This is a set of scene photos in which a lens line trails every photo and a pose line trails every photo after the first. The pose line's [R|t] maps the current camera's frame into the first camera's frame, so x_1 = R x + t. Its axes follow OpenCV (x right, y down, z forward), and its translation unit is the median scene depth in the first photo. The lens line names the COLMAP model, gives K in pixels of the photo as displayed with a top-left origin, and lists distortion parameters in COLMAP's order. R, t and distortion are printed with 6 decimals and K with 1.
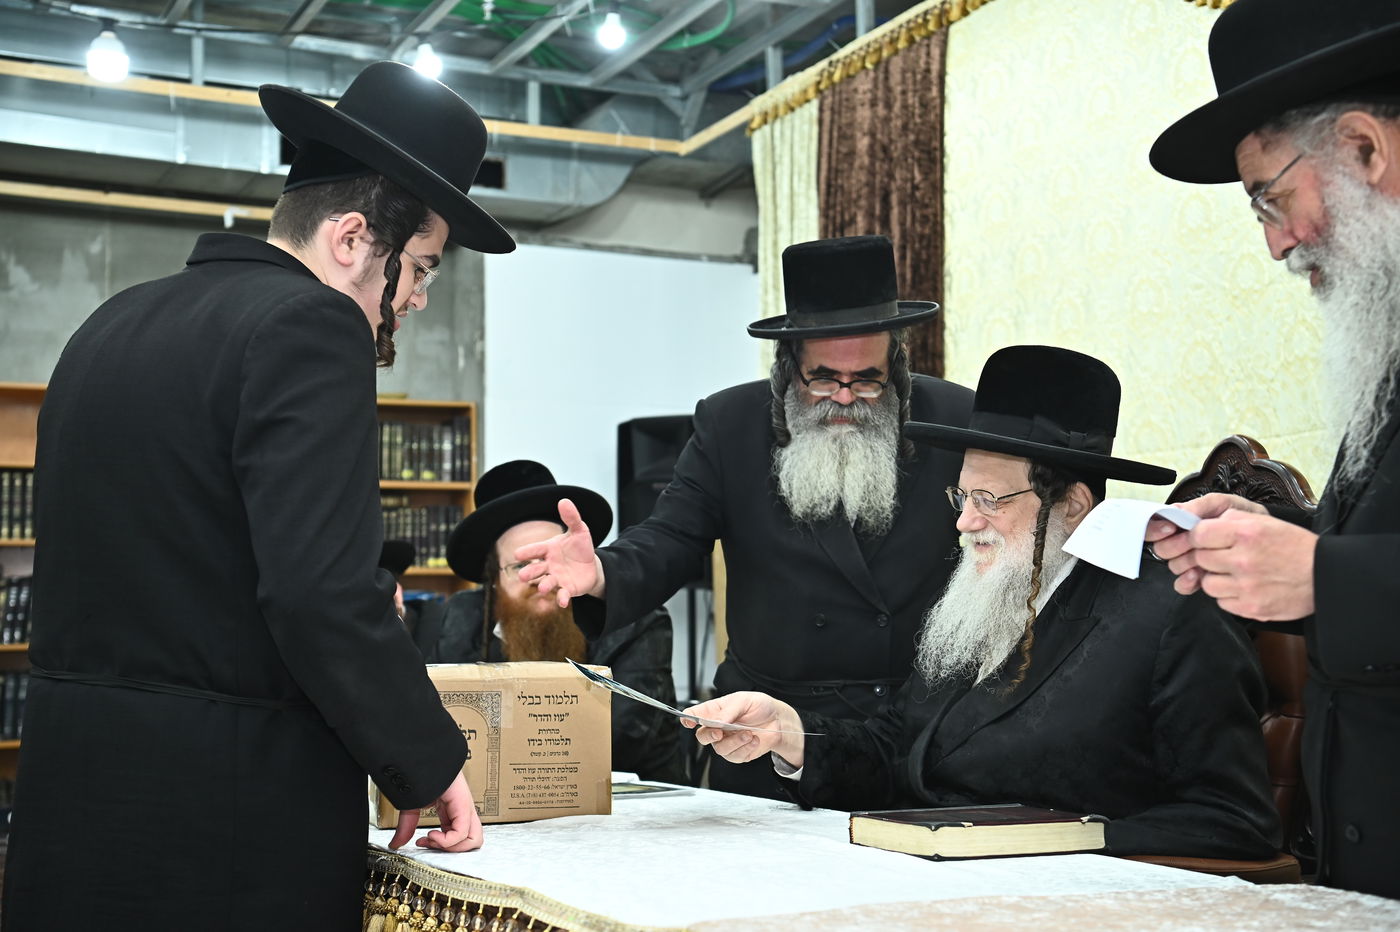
lens RADIAL K [[1876.8, 0, 699.1], [0, 1876.8, 449.9], [0, 0, 1]] dist [0.141537, 0.092371]
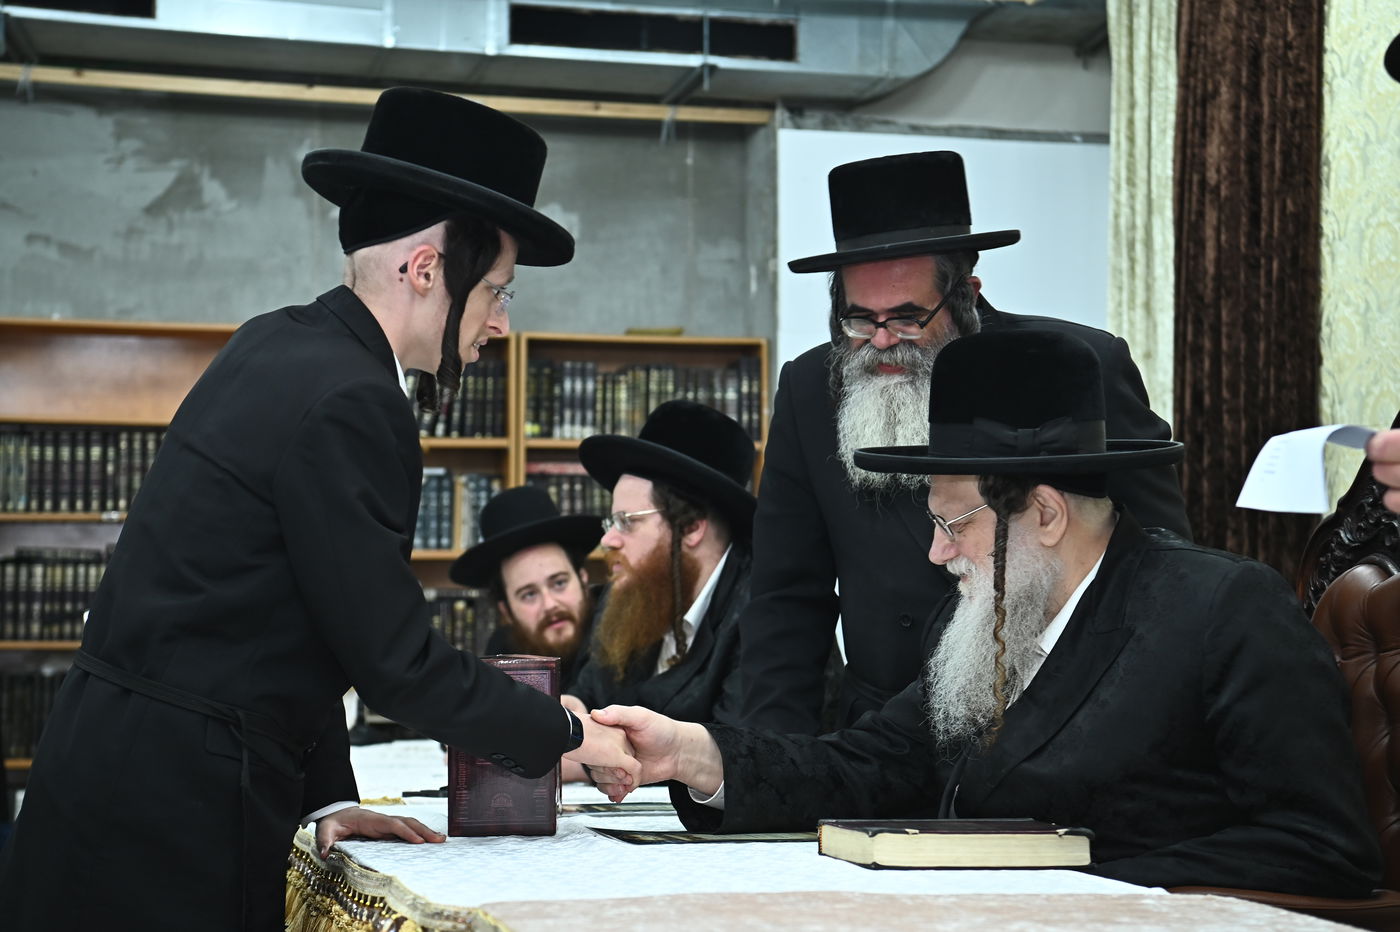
lens RADIAL K [[2657.4, 0, 693.1], [0, 2657.4, 445.5], [0, 0, 1]] dist [0.276668, 0.241834]
pose [[0.976946, -0.004765, -0.213433, 0.105527], [0.009498, 0.999731, 0.021160, -0.005761], [0.213275, -0.022699, 0.976729, -0.094685]]
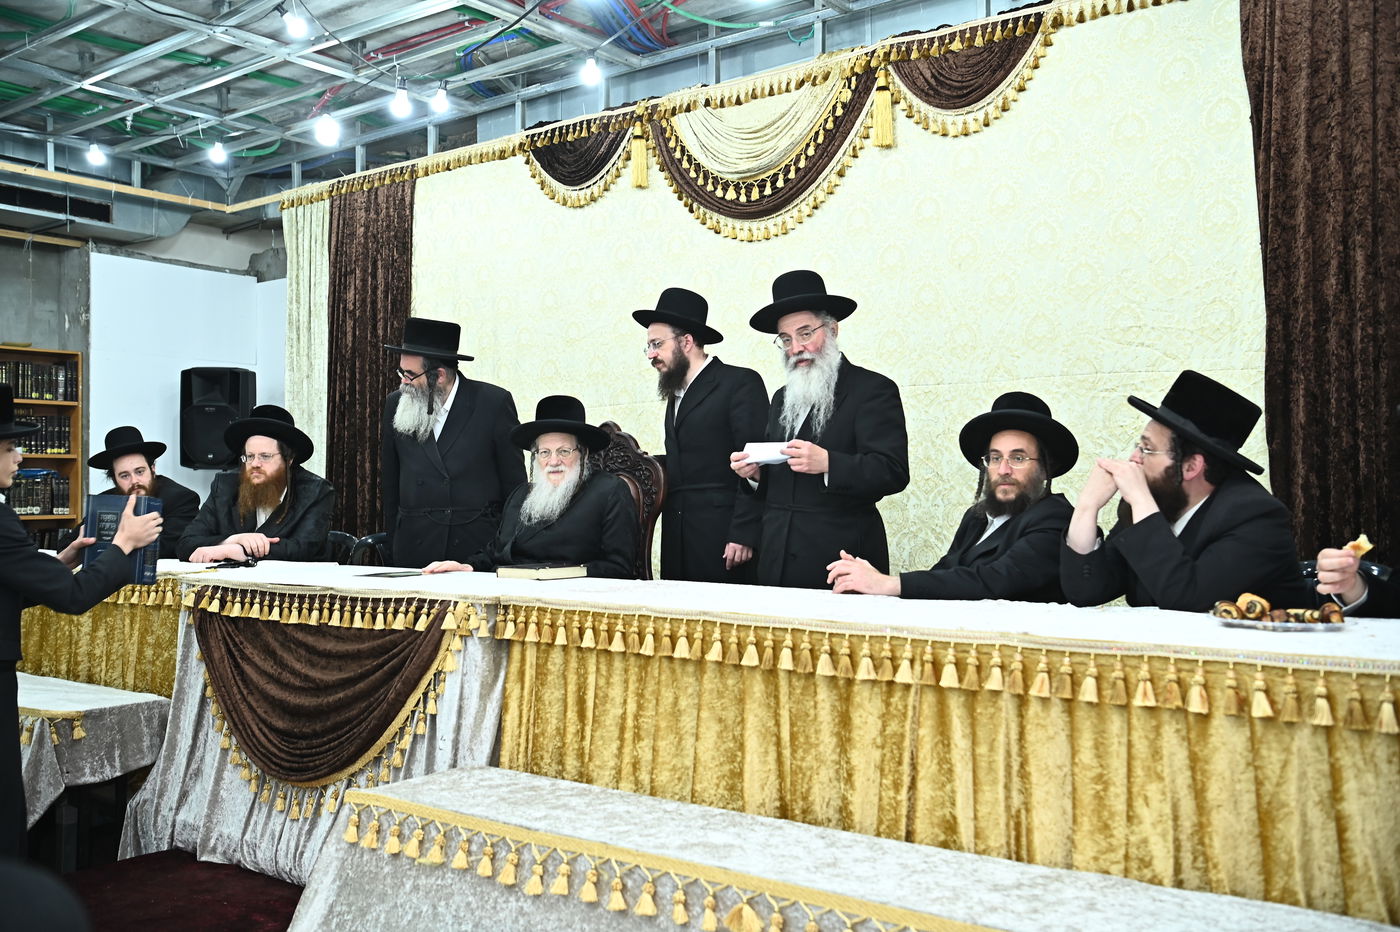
lens RADIAL K [[1260.2, 0, 702.0], [0, 1260.2, 466.2], [0, 0, 1]] dist [-0.027623, 0.072826]
pose [[0.888943, 0.014570, 0.457786, -0.171686], [-0.049161, 0.996755, 0.063739, -0.027897], [-0.455372, -0.079165, 0.886775, -0.250982]]
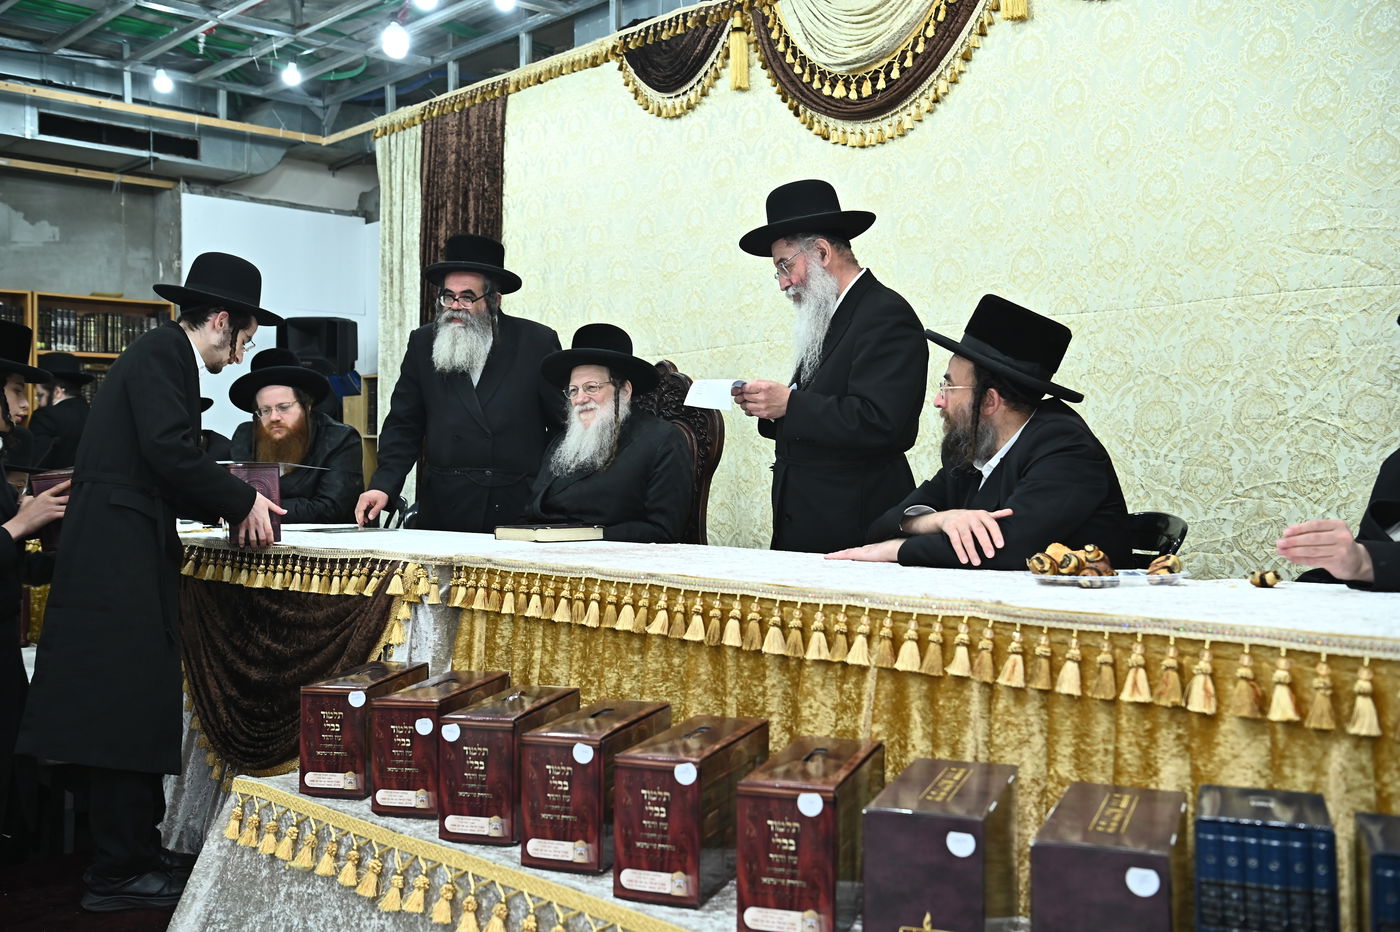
lens RADIAL K [[1419.2, 0, 697.2], [0, 1419.2, 461.2], [0, 0, 1]] dist [0.018513, 0.077336]
pose [[0.955334, 0.009532, 0.295375, -0.069239], [-0.036554, 0.995616, 0.086100, -0.015328], [-0.293259, -0.093052, 0.951494, -0.247846]]
